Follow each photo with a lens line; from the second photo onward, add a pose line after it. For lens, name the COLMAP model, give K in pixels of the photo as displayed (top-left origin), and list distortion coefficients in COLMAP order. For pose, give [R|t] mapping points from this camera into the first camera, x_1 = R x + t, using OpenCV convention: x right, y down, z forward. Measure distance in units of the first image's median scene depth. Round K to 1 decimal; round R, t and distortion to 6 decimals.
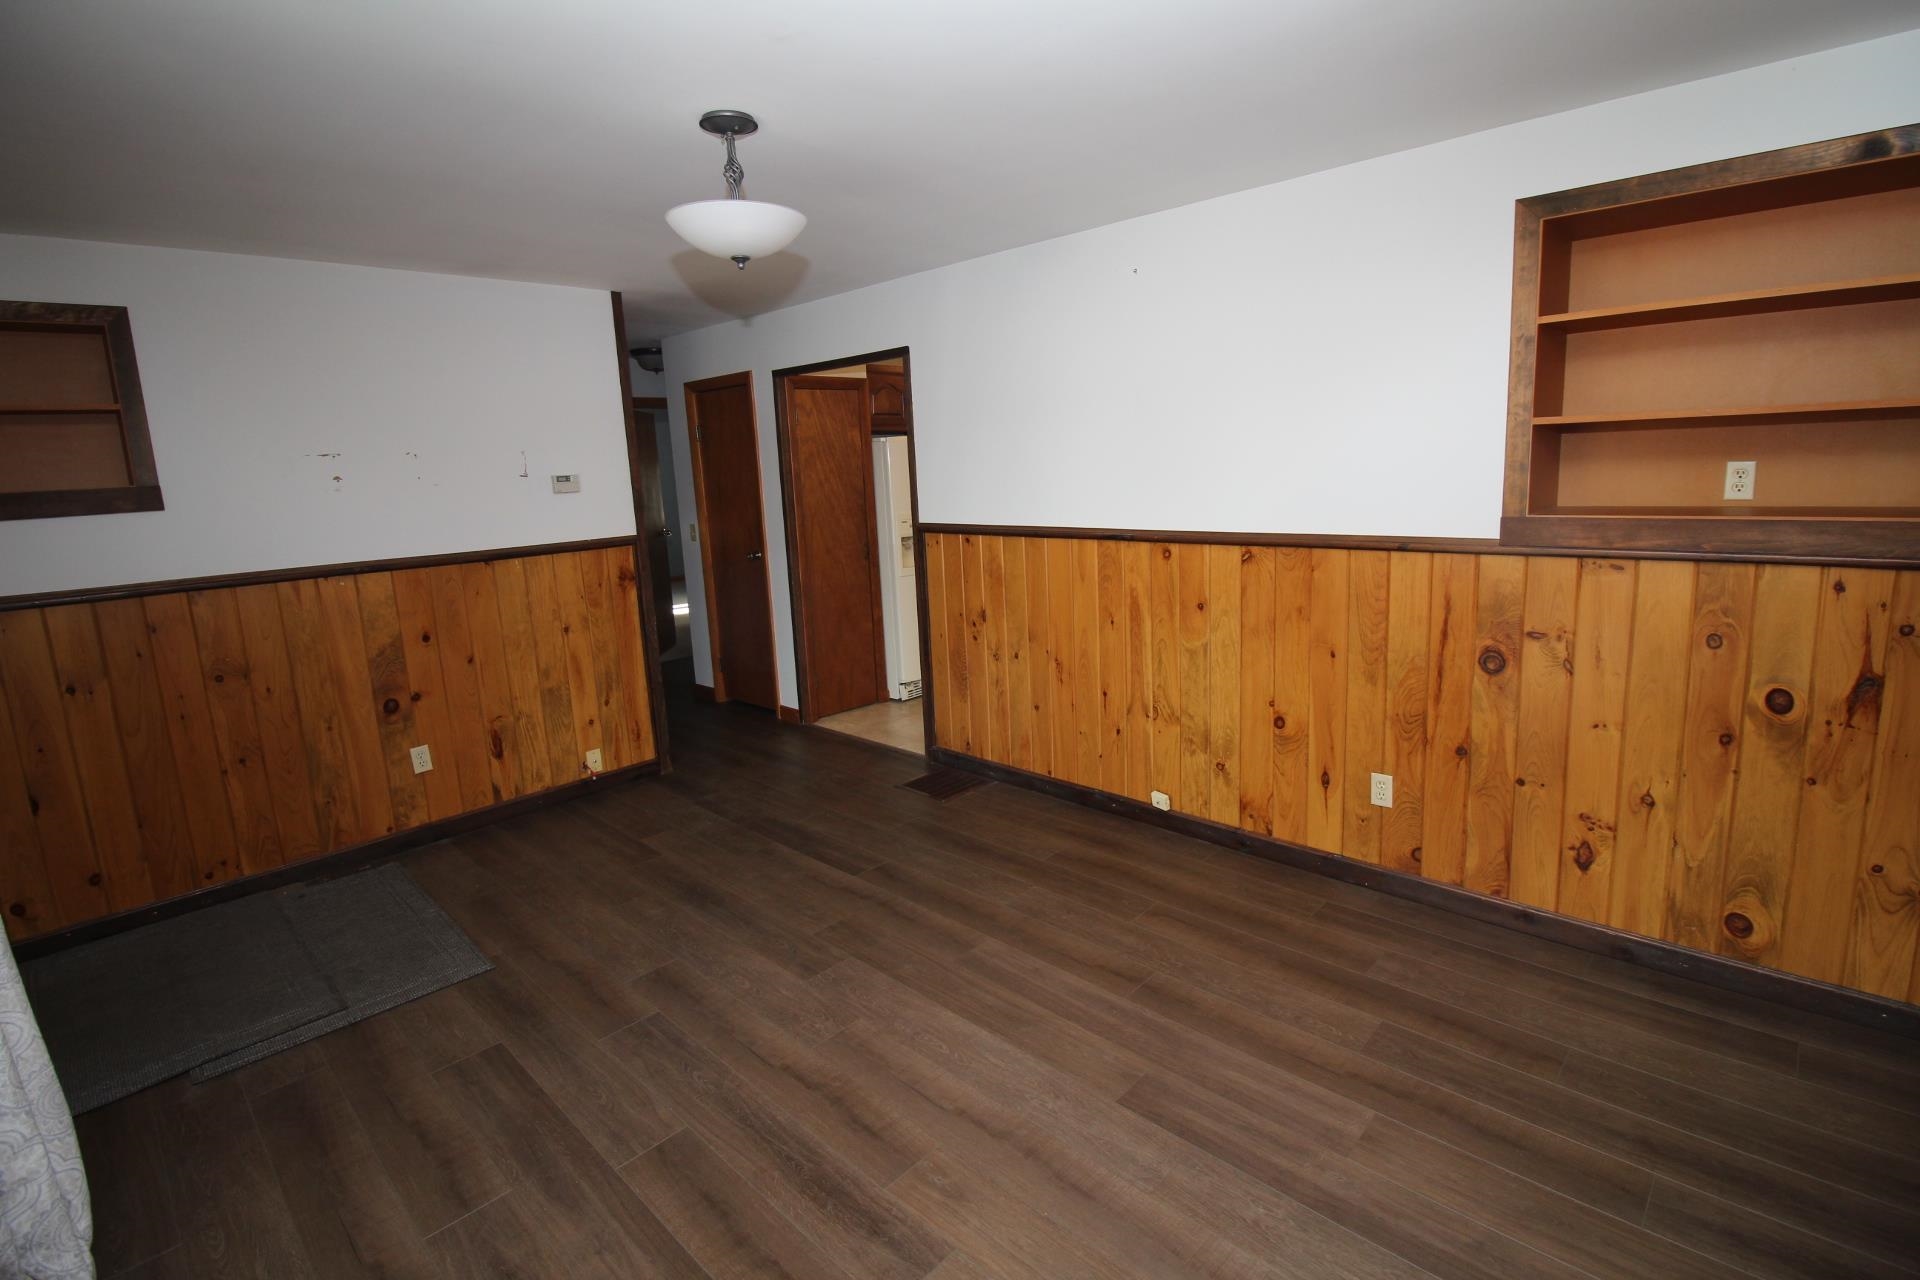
lens RADIAL K [[895.6, 0, 967.6], [0, 895.6, 628.7], [0, 0, 1]] dist [-0.000166, -0.003330]
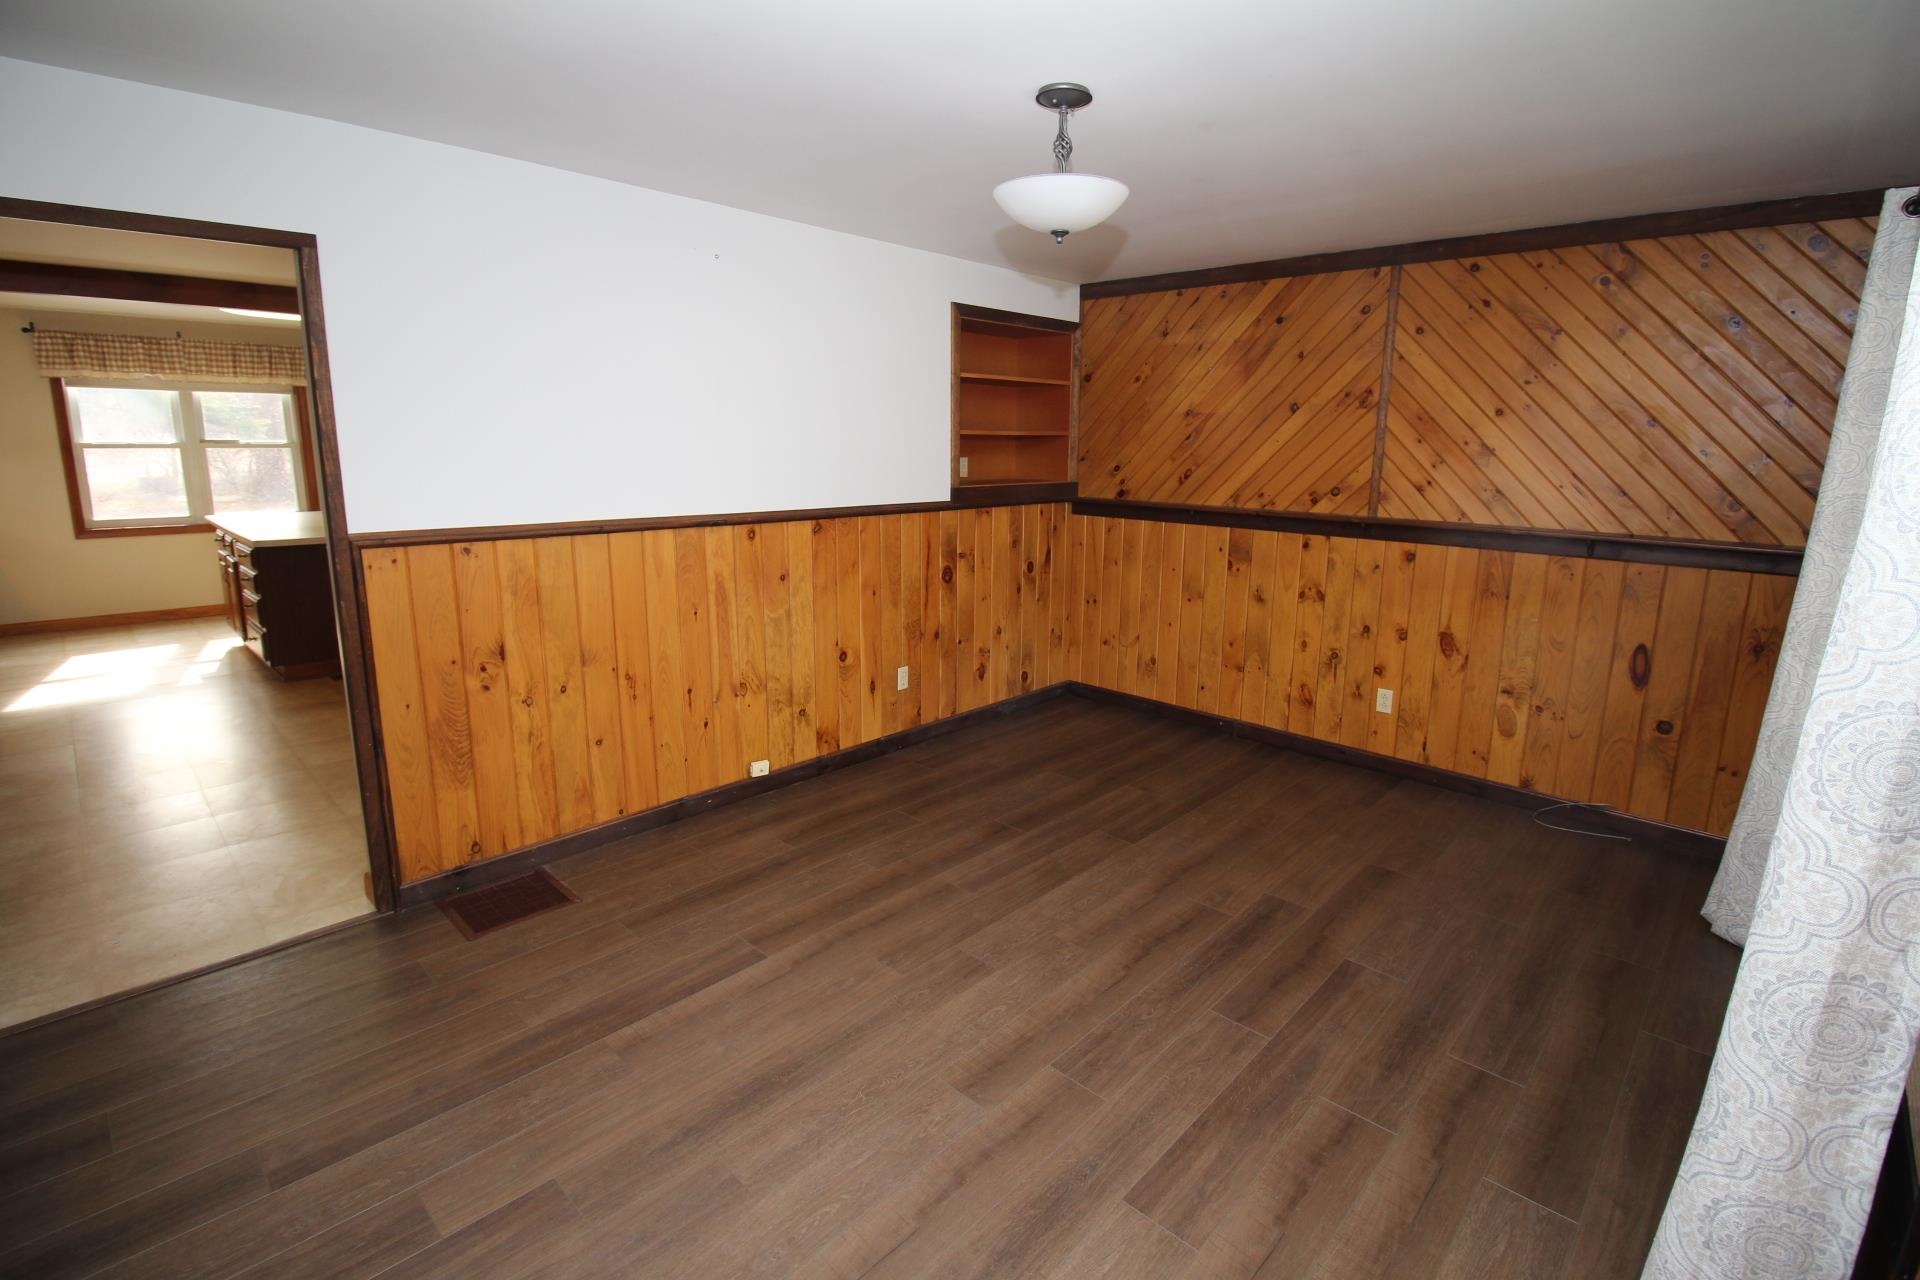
lens RADIAL K [[895.6, 0, 958.2], [0, 895.6, 626.9], [0, 0, 1]] dist [-0.000166, -0.003330]
pose [[0.003713, -0.168506, 0.985694, -0.890472], [0.169628, 0.971522, 0.165445, -0.117931], [-0.985501, 0.166587, 0.032191, 0.787643]]
